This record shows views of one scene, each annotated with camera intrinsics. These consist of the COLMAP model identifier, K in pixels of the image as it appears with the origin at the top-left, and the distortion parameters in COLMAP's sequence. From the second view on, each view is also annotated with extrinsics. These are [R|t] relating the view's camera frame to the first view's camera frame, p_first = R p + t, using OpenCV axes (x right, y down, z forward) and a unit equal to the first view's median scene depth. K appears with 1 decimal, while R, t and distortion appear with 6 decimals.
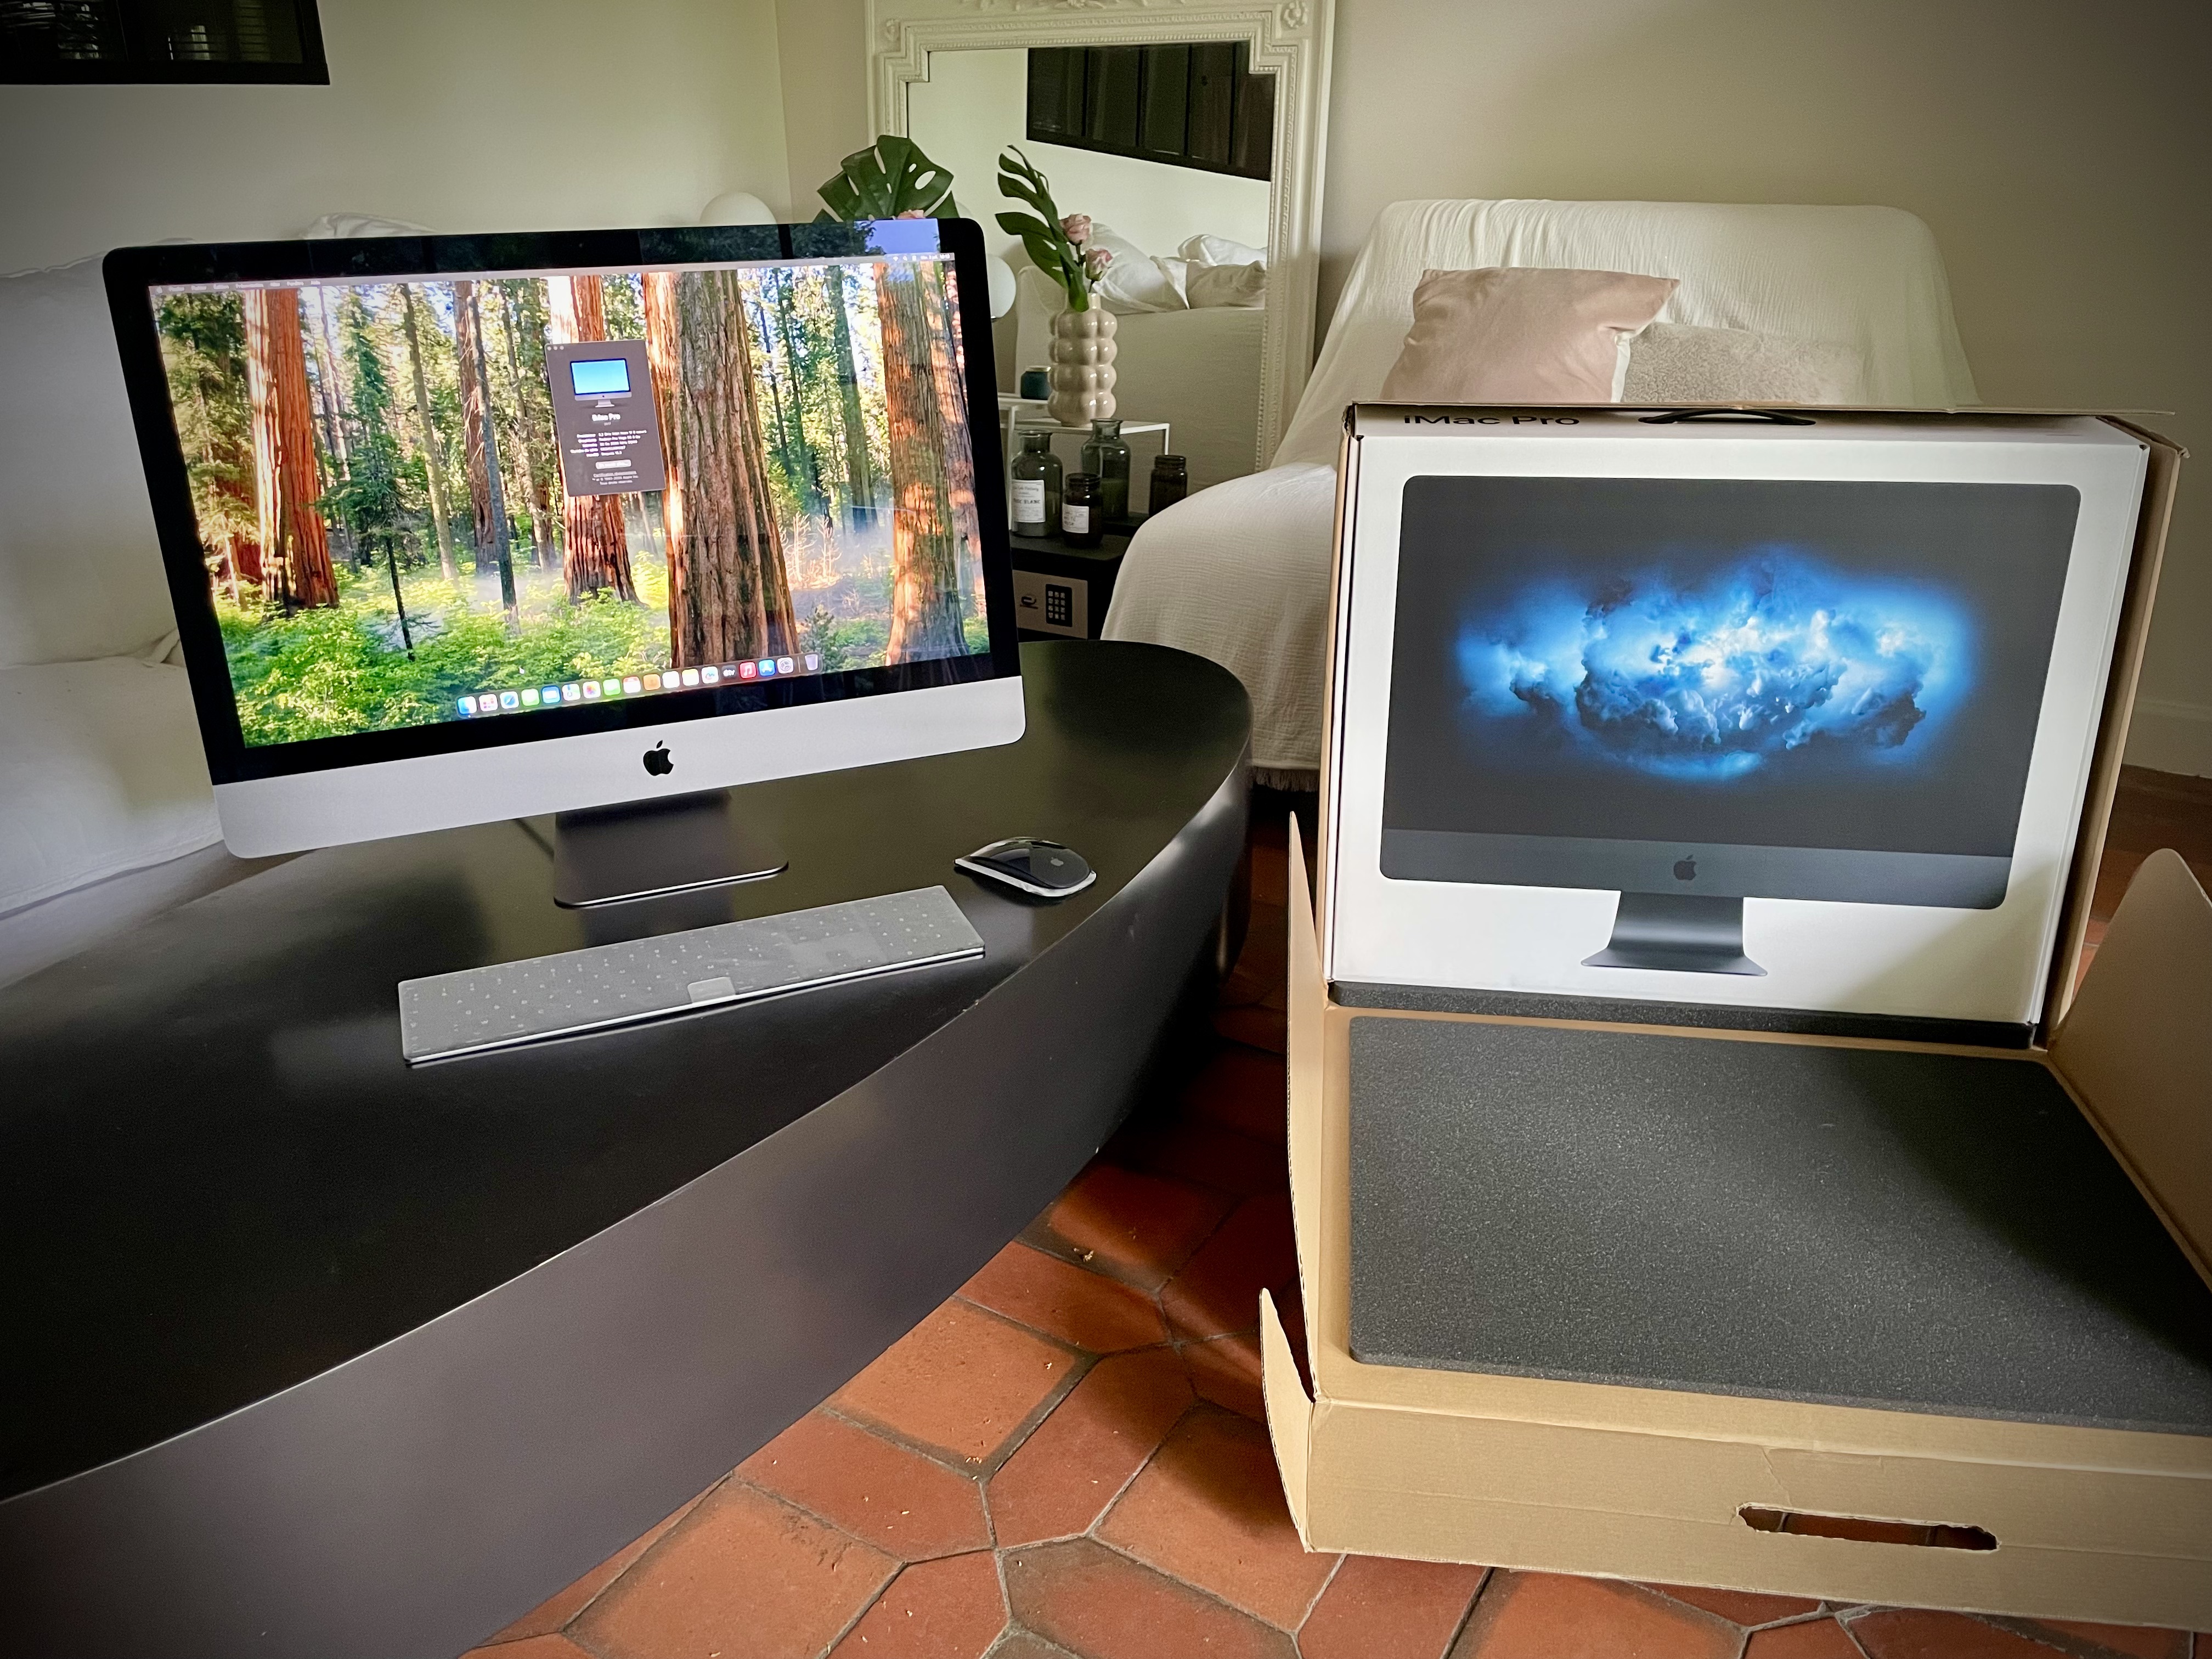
lens RADIAL K [[1687.6, 0, 1106.0], [0, 1687.6, 829.5], [0, 0, 1]] dist [0.099289, -0.133984]
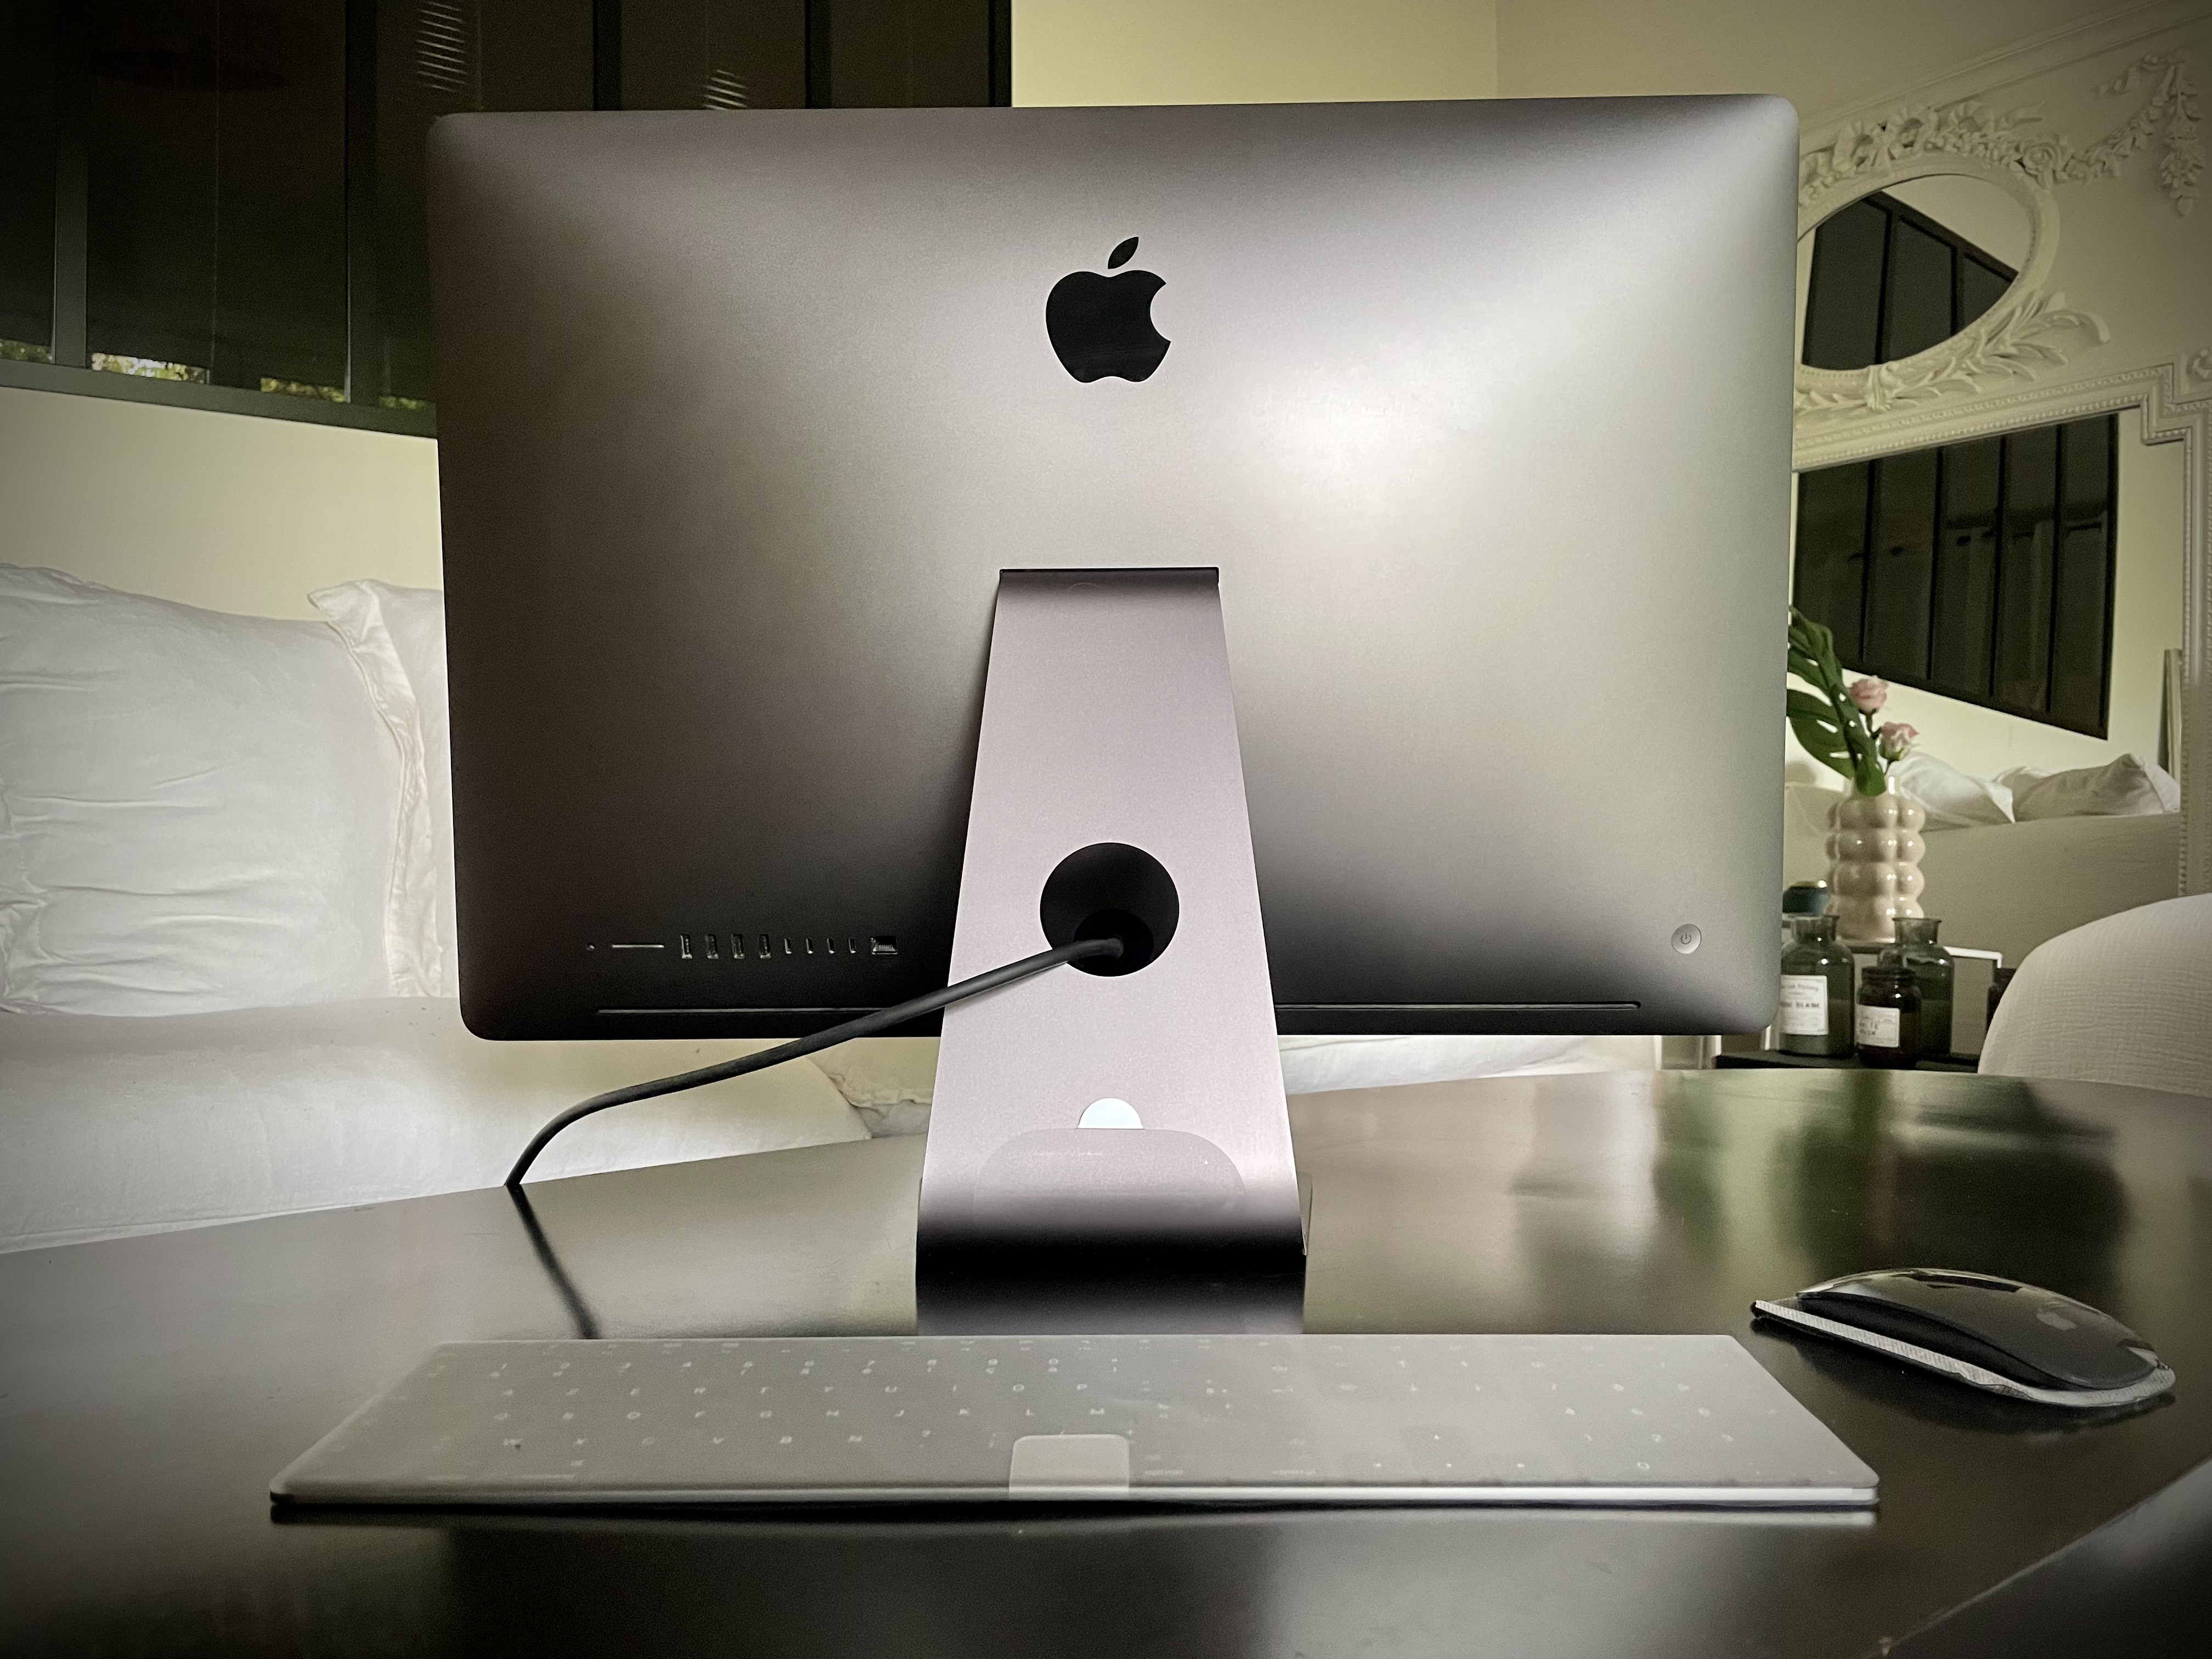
lens RADIAL K [[1687.6, 0, 1106.0], [0, 1687.6, 829.5], [0, 0, 1]] dist [0.099289, -0.133984]
pose [[0.918863, 0.000202, -0.394576, -0.028144], [-0.149792, 0.925318, -0.348352, 0.032017], [0.365038, 0.379193, 0.850271, 0.217709]]
